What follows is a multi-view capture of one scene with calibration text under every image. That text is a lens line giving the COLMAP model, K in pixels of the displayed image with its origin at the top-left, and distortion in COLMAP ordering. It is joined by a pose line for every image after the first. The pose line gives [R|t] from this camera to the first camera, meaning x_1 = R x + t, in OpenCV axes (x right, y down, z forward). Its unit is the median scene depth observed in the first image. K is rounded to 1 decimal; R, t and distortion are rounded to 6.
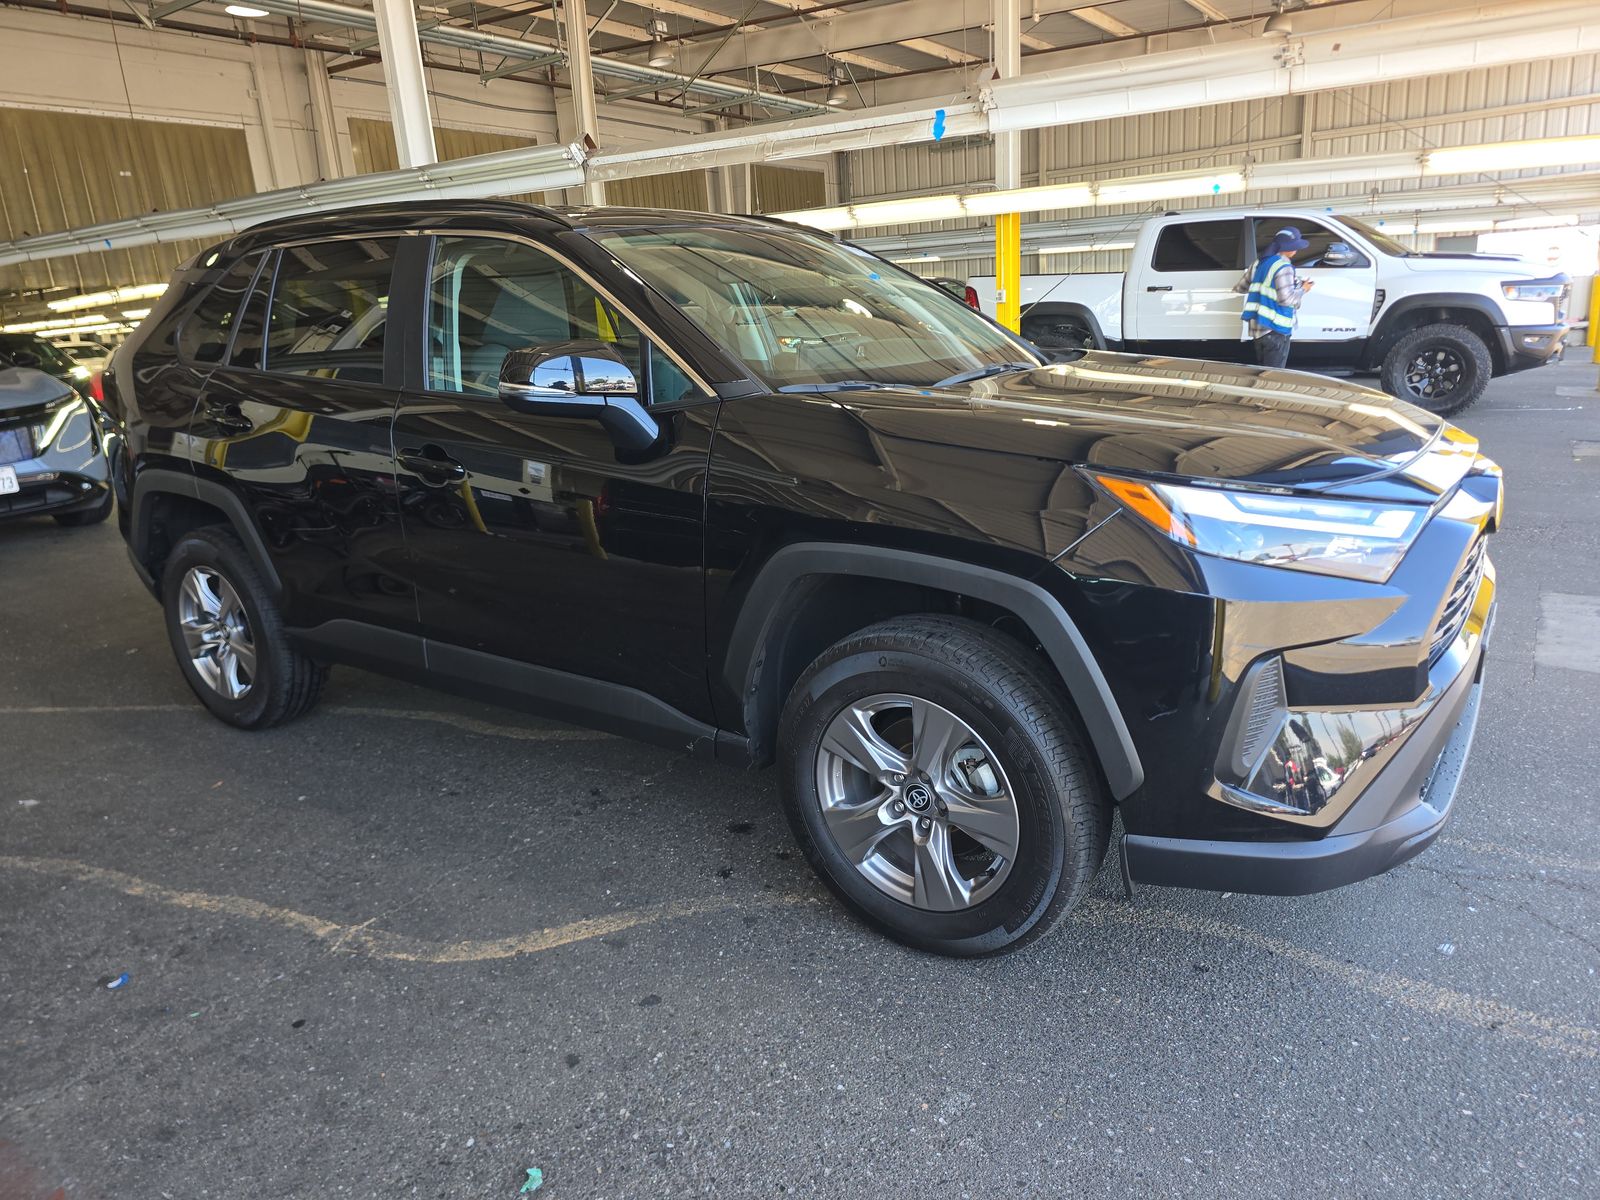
lens RADIAL K [[1081.5, 0, 800.0], [0, 1081.5, 600.0], [0, 0, 1]] dist [0.006584, -0.001077]
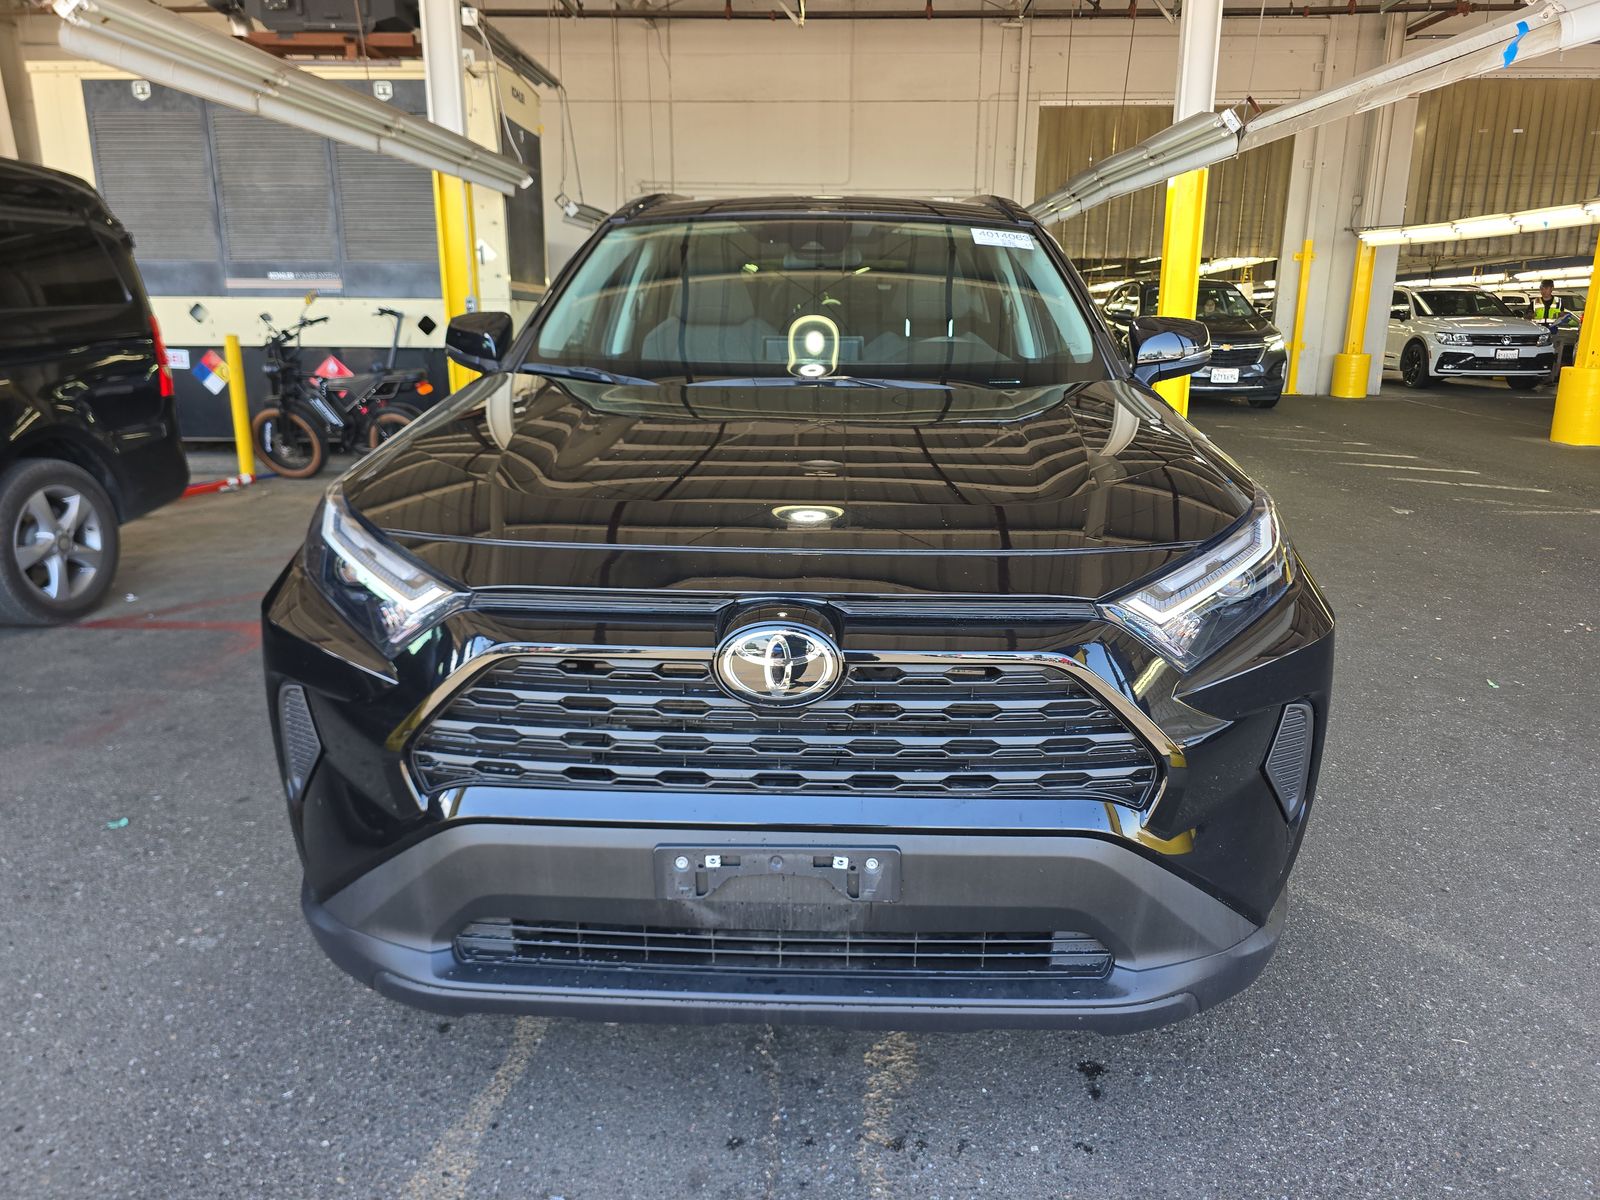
lens RADIAL K [[1081.5, 0, 800.0], [0, 1081.5, 600.0], [0, 0, 1]] dist [0.006584, -0.001077]
pose [[0.536204, 0.276620, -0.797475, 0.194147], [-0.258324, 0.953223, 0.156953, -0.038065], [0.803588, 0.121848, 0.582580, 0.110232]]
